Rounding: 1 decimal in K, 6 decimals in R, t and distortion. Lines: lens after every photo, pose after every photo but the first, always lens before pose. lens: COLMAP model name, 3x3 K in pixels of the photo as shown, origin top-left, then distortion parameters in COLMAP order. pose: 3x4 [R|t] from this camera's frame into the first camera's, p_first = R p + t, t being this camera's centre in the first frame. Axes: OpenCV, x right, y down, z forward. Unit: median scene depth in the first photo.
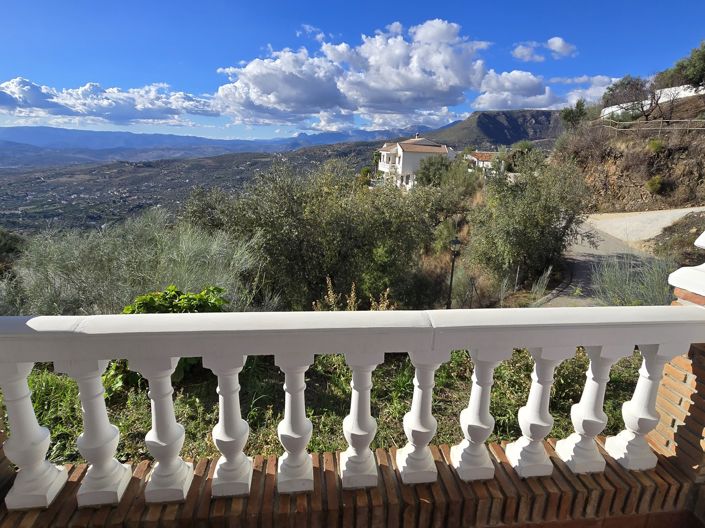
lens RADIAL K [[413.8, 0, 350.9], [0, 413.8, 260.7], [0, 0, 1]] dist [-0.000208, -0.001118]
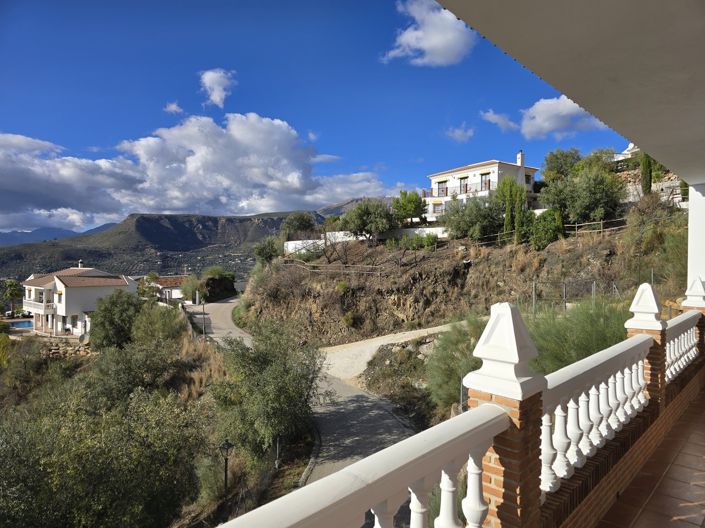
lens RADIAL K [[473.6, 0, 357.7], [0, 473.6, 263.6], [0, 0, 1]] dist [0.050622, -0.003905]
pose [[0.753711, -0.036108, 0.656213, -0.103640], [0.192963, 0.966639, -0.168445, -0.099895], [-0.628239, 0.253583, 0.735534, -0.029921]]
